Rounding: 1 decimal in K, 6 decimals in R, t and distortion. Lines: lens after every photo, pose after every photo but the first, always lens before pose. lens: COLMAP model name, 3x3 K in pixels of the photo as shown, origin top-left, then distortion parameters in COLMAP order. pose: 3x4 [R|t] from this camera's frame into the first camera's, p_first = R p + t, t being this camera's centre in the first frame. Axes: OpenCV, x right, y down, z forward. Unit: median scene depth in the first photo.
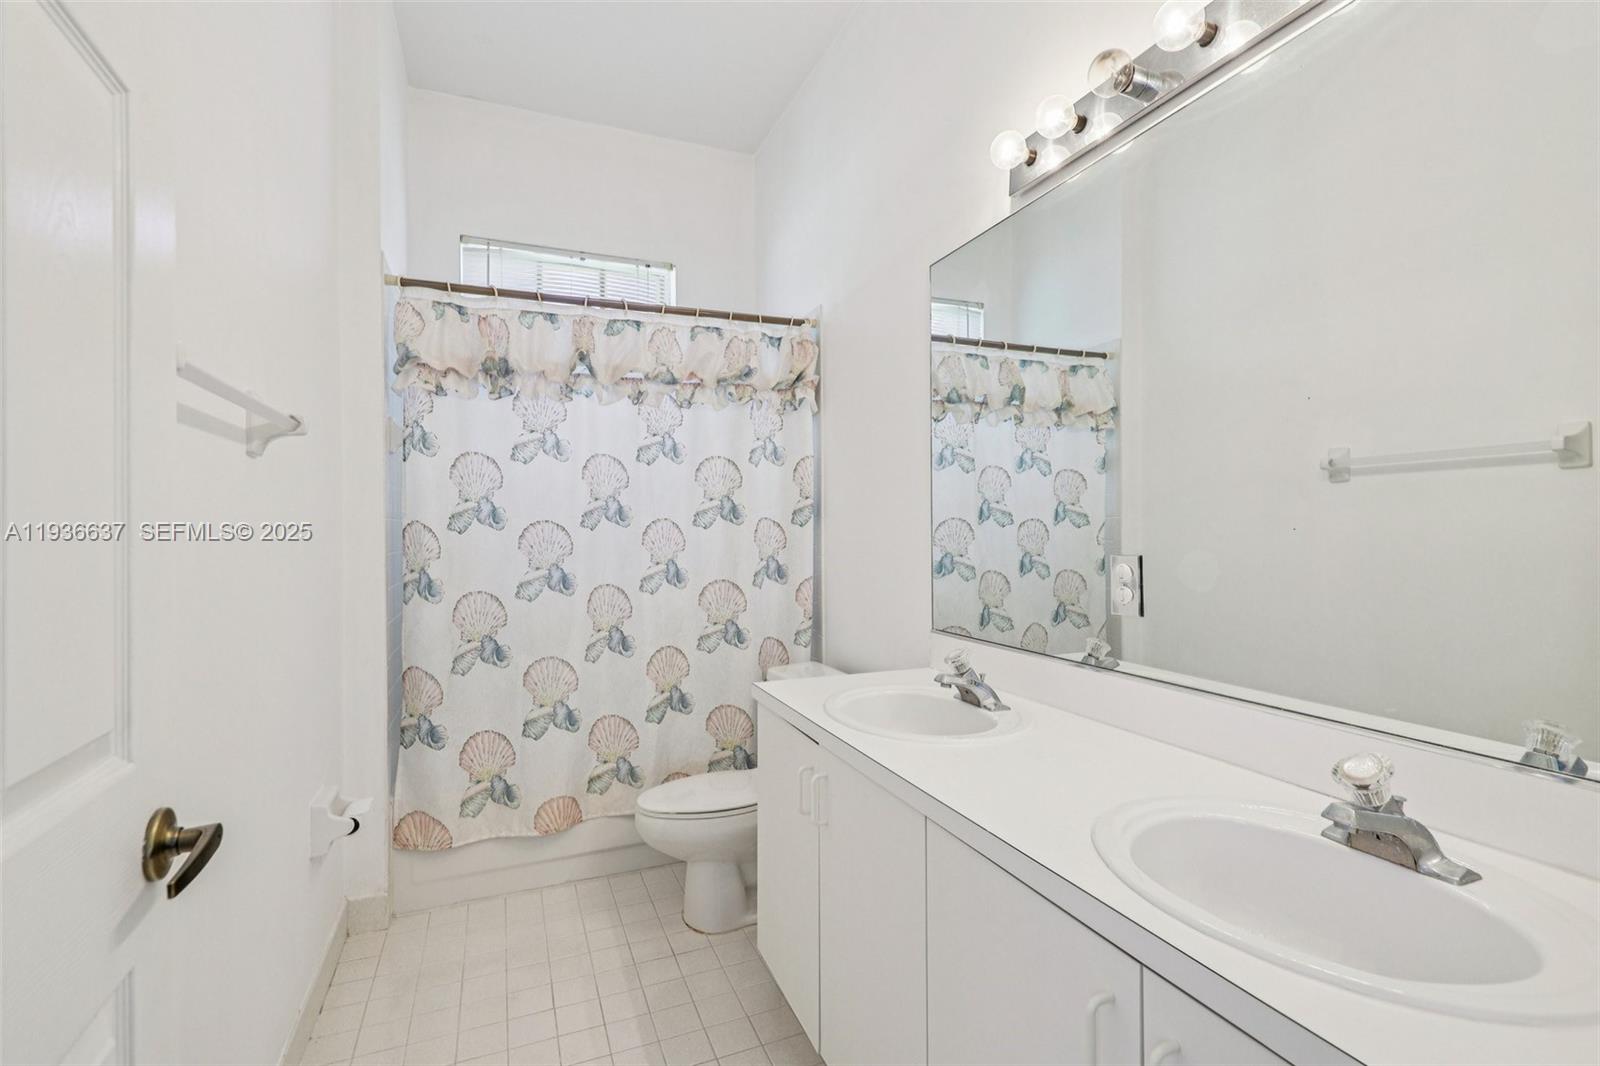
lens RADIAL K [[733.9, 0, 802.0], [0, 733.9, 529.4], [0, 0, 1]] dist [0.001267, -0.000264]
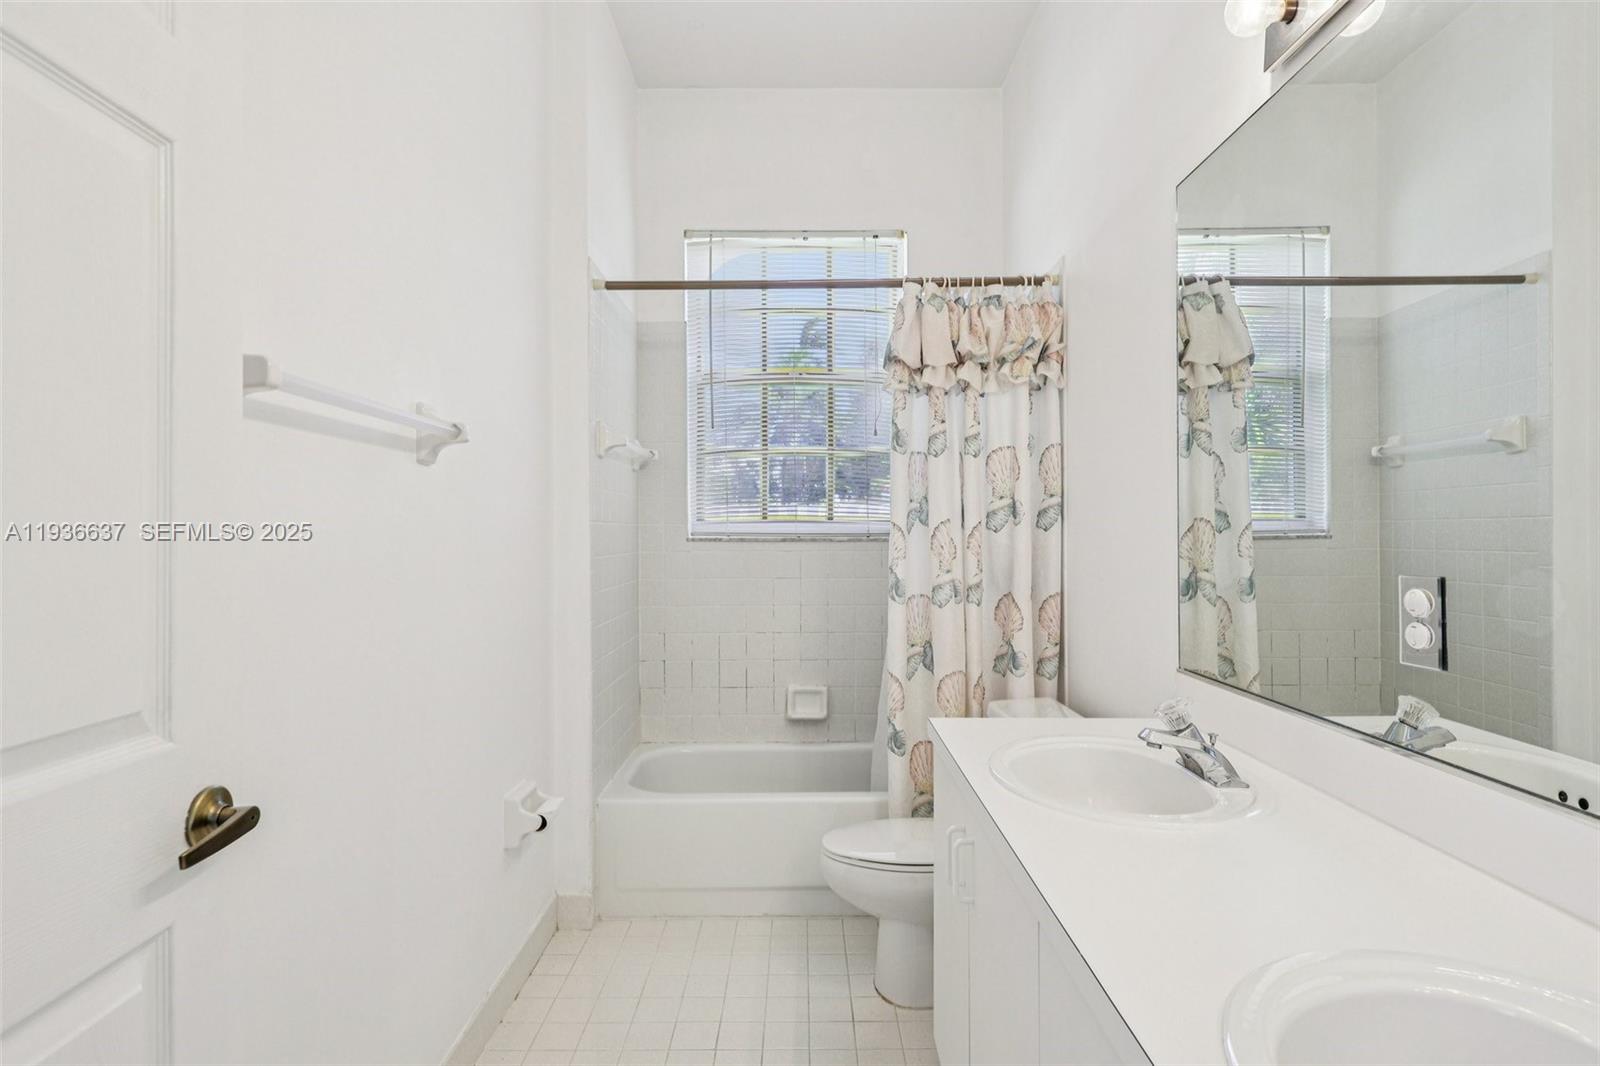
lens RADIAL K [[829.8, 0, 800.4], [0, 829.8, 533.3], [0, 0, 1]] dist [0.000339, 0.002292]
pose [[0.923587, 0.003792, -0.383369, 0.142619], [-0.003826, 0.999992, 0.000675, -0.001441], [0.383369, 0.000843, 0.923595, 0.062093]]
